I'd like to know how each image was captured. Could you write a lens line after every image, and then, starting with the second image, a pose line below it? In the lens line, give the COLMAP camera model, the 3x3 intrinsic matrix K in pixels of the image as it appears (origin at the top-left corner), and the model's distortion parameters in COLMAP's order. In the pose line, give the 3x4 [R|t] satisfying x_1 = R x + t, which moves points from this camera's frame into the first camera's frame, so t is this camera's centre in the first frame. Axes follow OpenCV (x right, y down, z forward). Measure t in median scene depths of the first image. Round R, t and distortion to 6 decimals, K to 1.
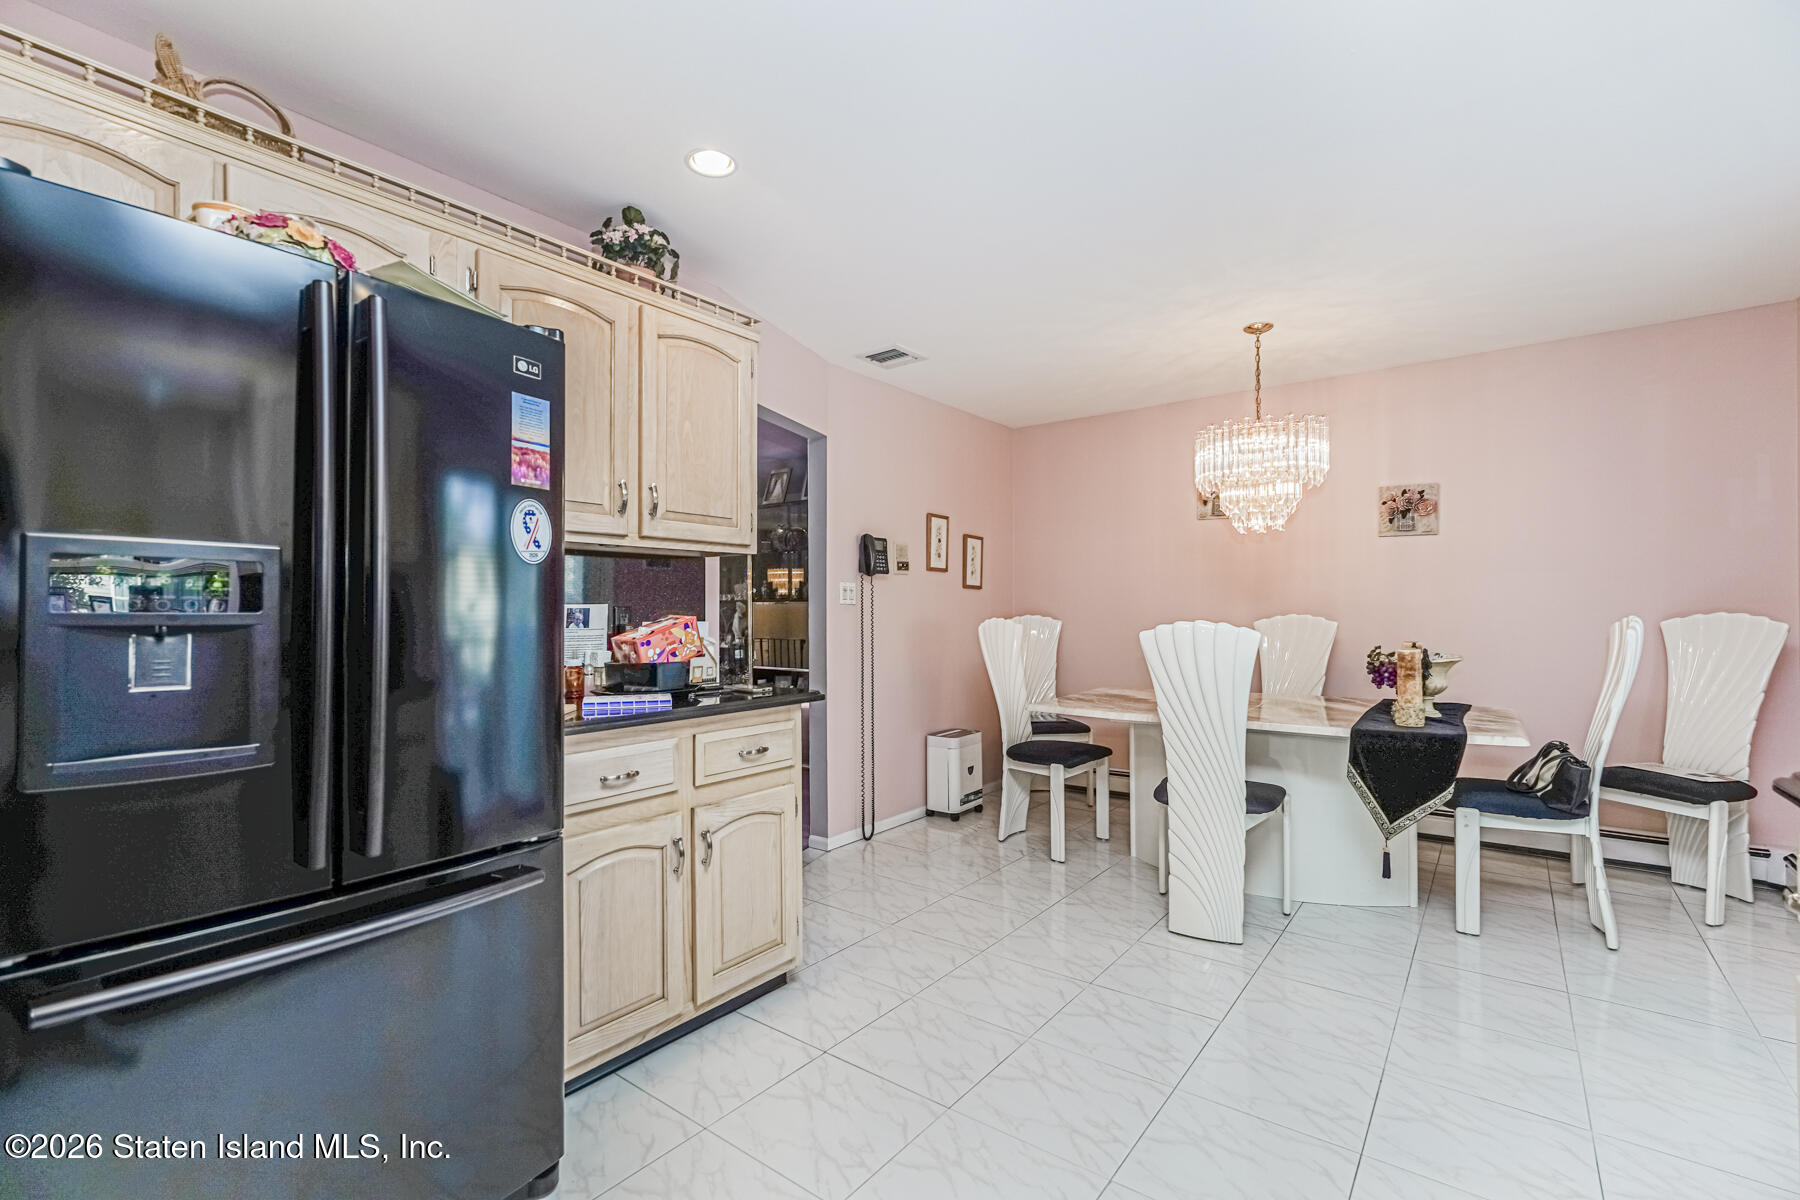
lens RADIAL K [[810.0, 0, 904.3], [0, 810.0, 605.6], [0, 0, 1]] dist [-0.001290, 0.000006]
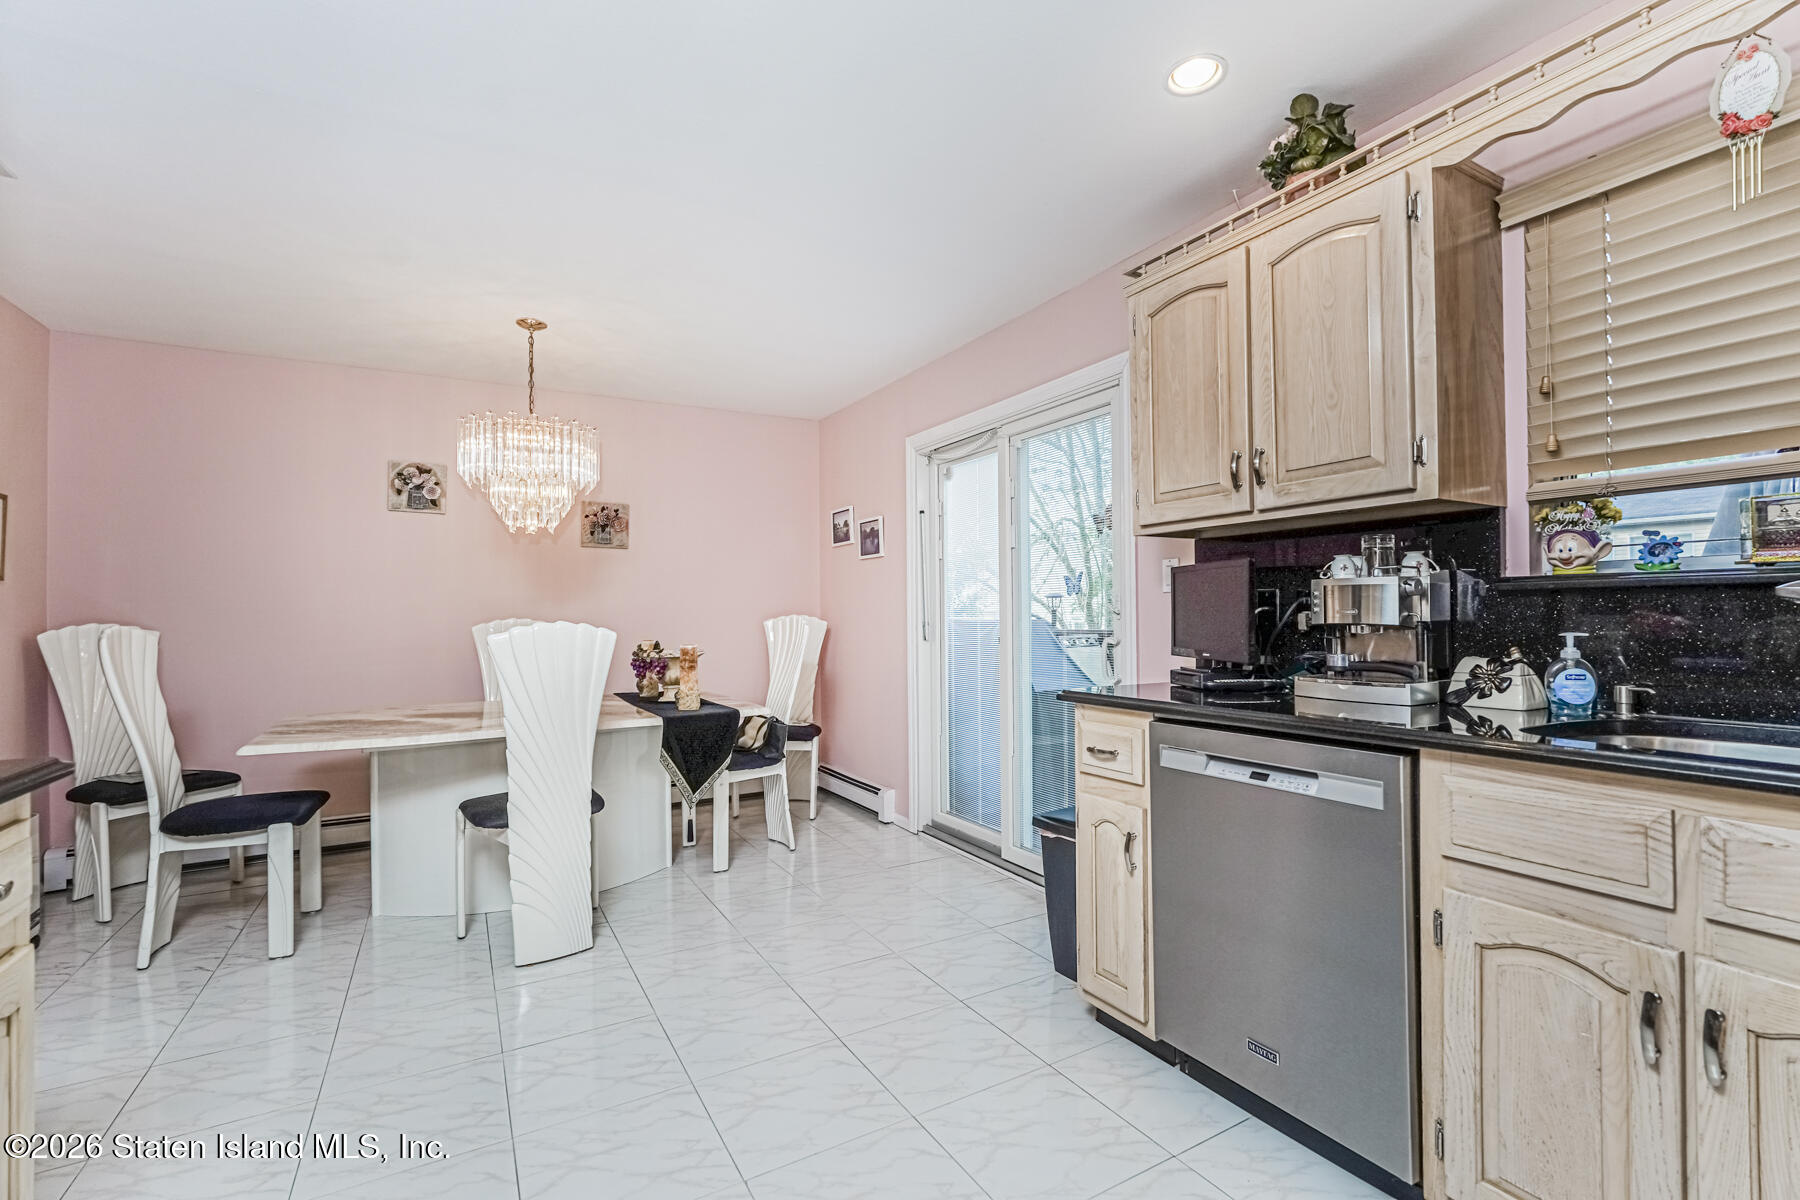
lens RADIAL K [[810.0, 0, 904.3], [0, 810.0, 605.6], [0, 0, 1]] dist [-0.001290, 0.000006]
pose [[0.379342, 0.010823, 0.925193, -0.292460], [0.001063, 0.999926, -0.012133, 0.008847], [-0.925256, 0.005586, 0.379302, 0.215164]]
